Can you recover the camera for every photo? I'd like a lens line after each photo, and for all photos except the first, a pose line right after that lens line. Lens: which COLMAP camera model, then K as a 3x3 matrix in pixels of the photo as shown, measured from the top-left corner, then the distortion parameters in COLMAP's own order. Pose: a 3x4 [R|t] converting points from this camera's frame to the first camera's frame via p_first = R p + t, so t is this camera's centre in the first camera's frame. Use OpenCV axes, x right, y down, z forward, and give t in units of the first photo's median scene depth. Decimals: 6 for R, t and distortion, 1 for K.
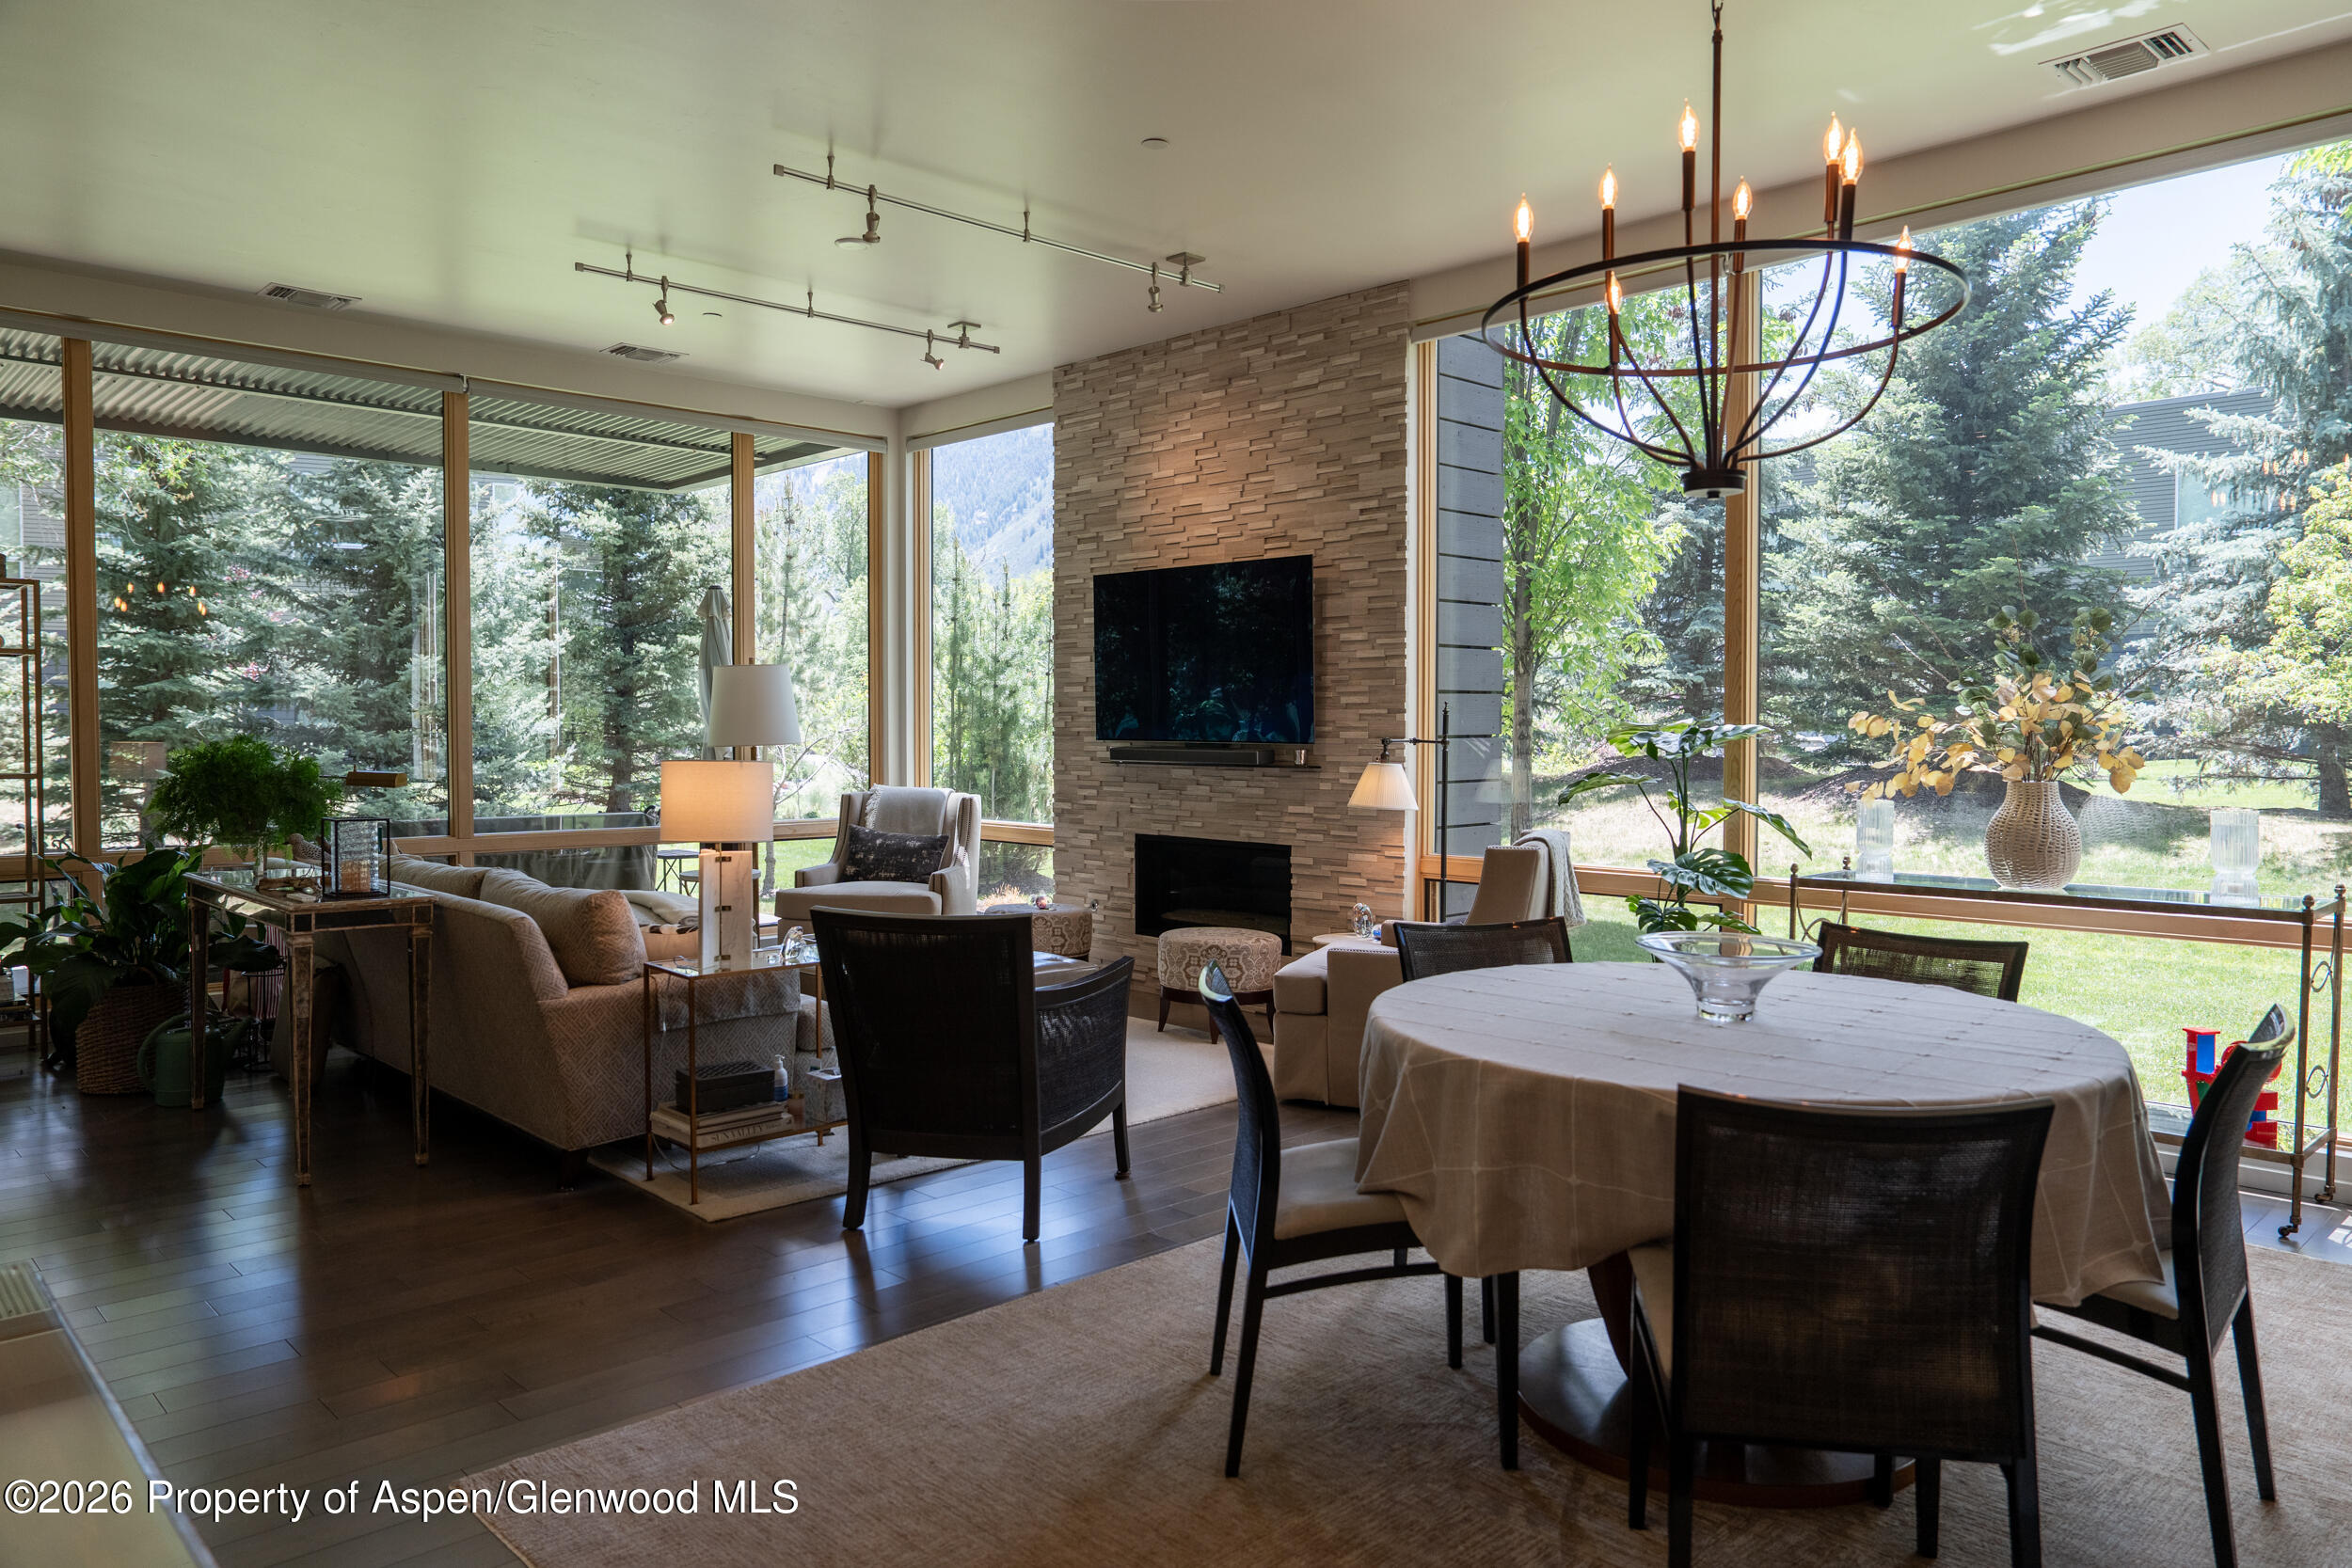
lens RADIAL K [[1587.6, 0, 1174.7], [0, 1587.6, 786.7], [0, 0, 1]] dist [0.011692, -0.005017]
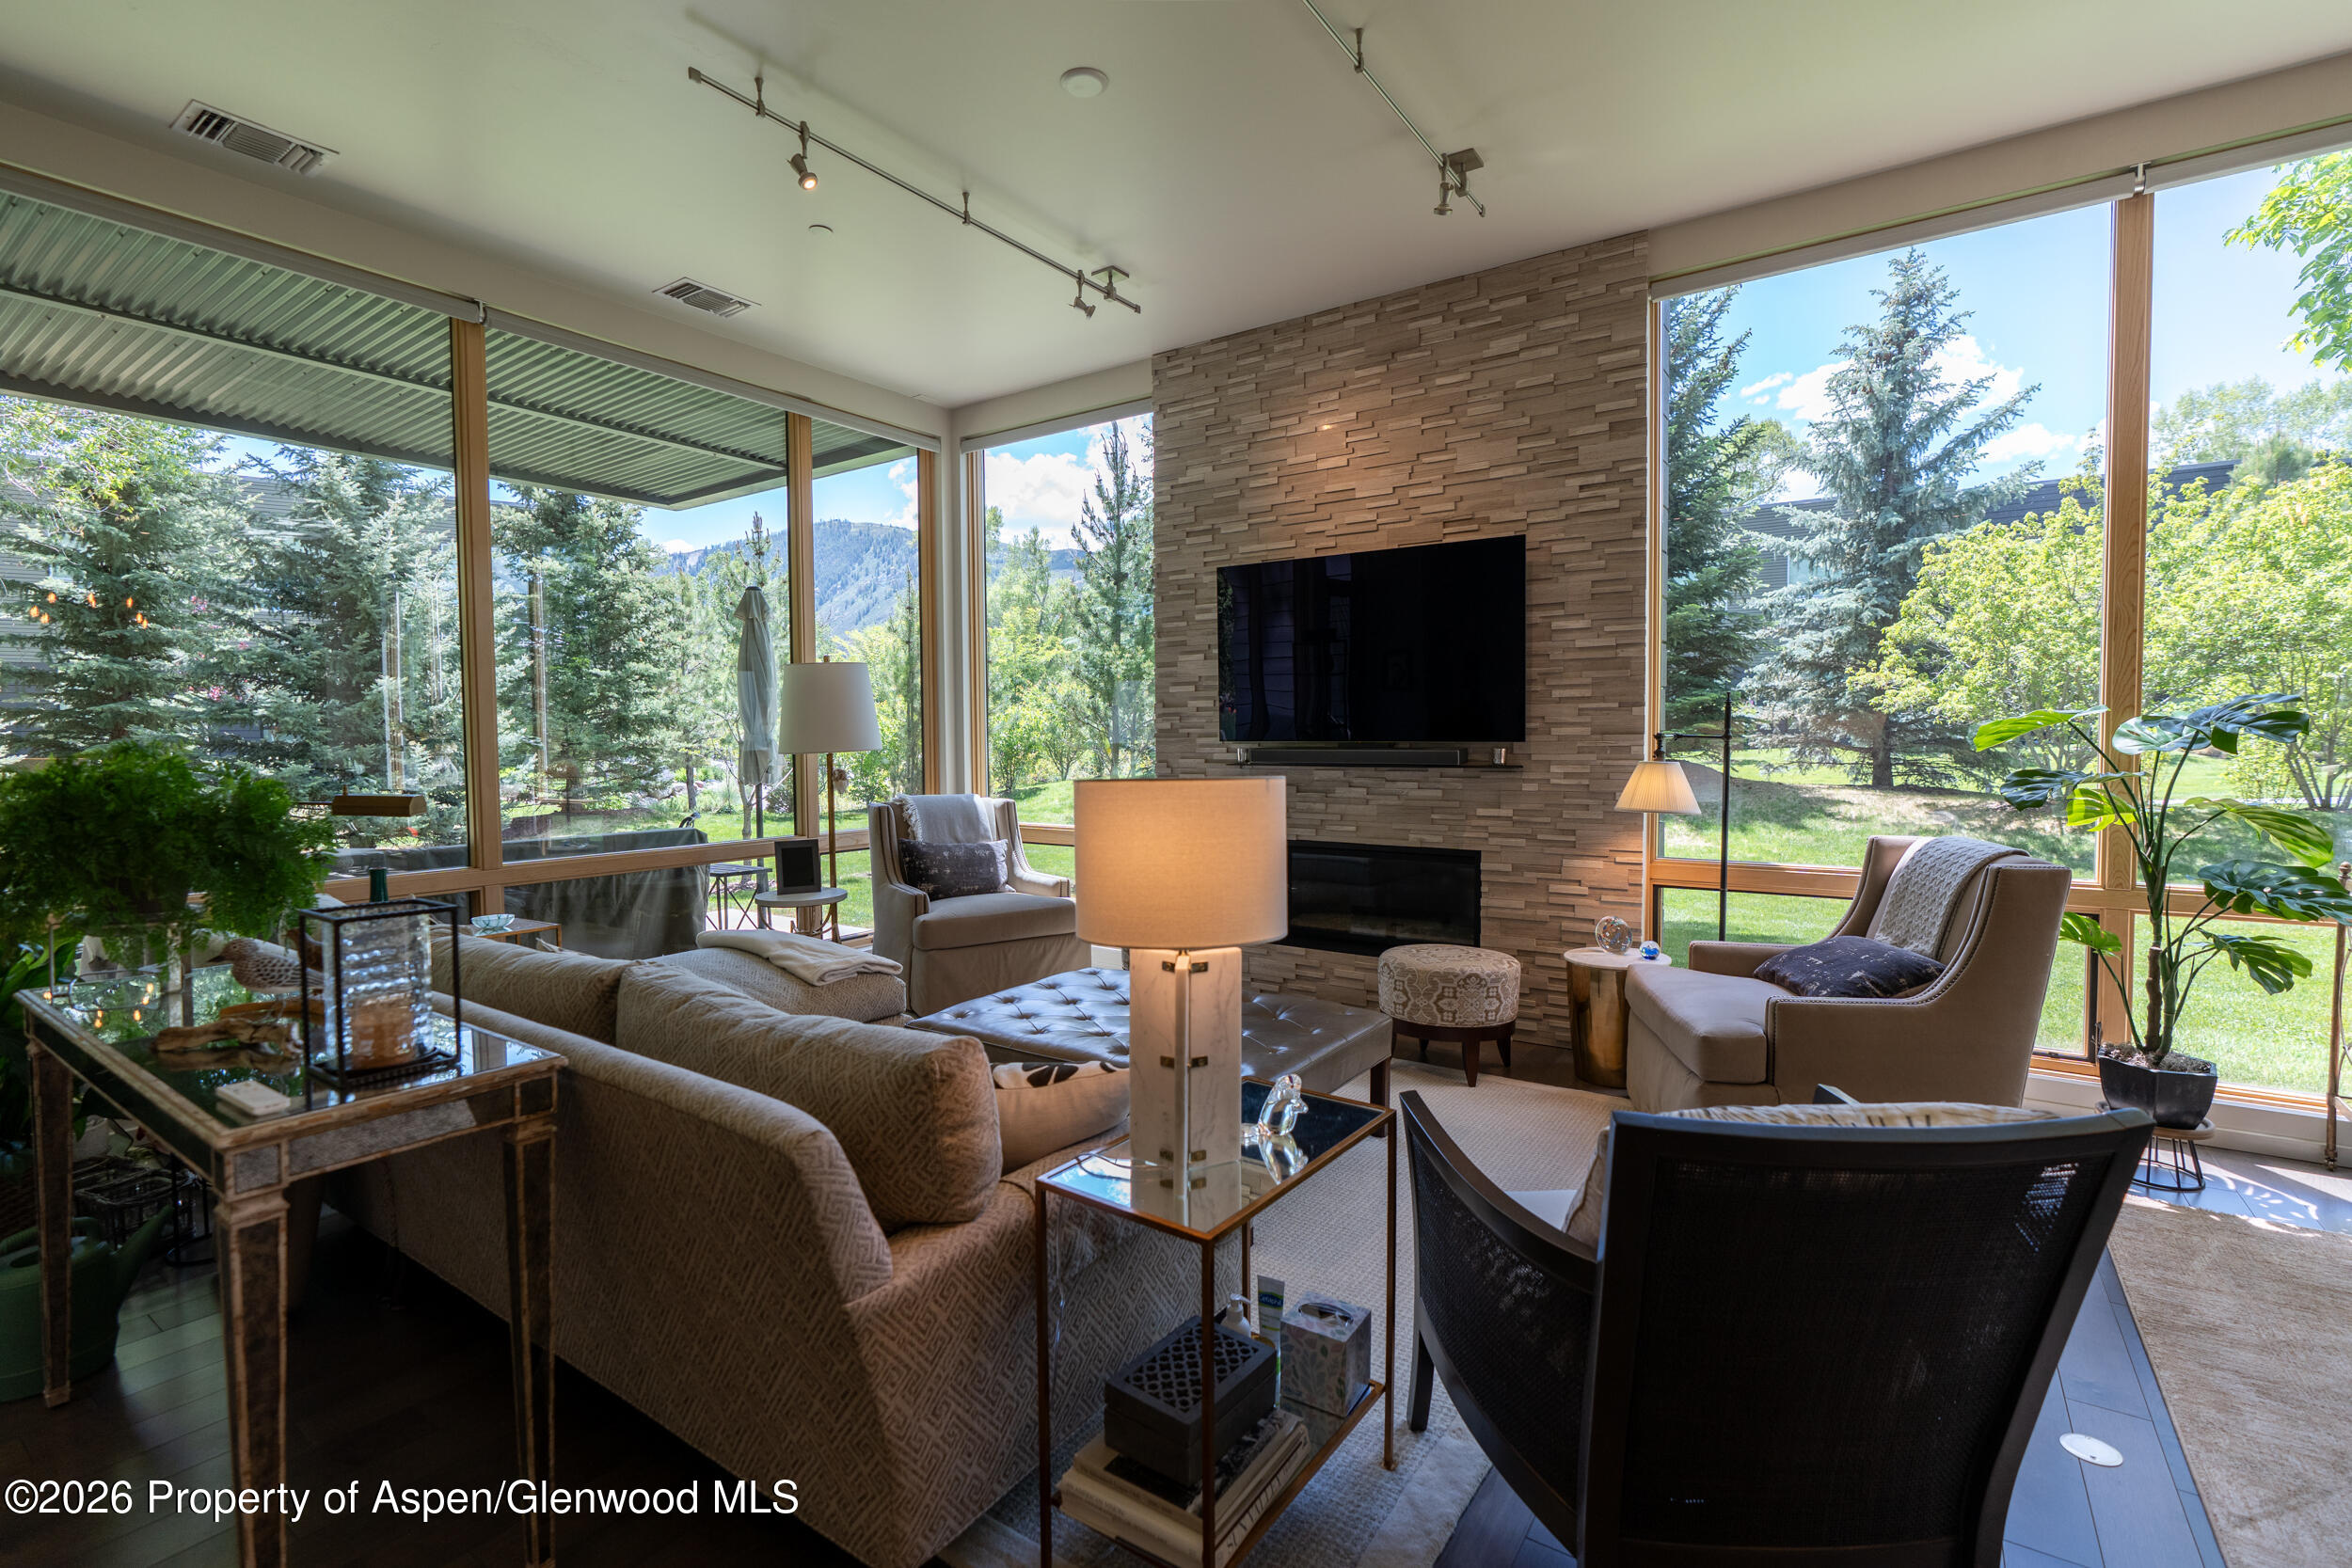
lens RADIAL K [[1064.3, 0, 1178.2], [0, 1064.3, 783.3], [0, 0, 1]] dist [-0.004685, 0.002762]
pose [[0.978653, -0.019380, 0.204602, -0.209566], [0.018154, 0.999804, 0.007866, -0.009957], [-0.204715, -0.003984, 0.978814, 0.388583]]
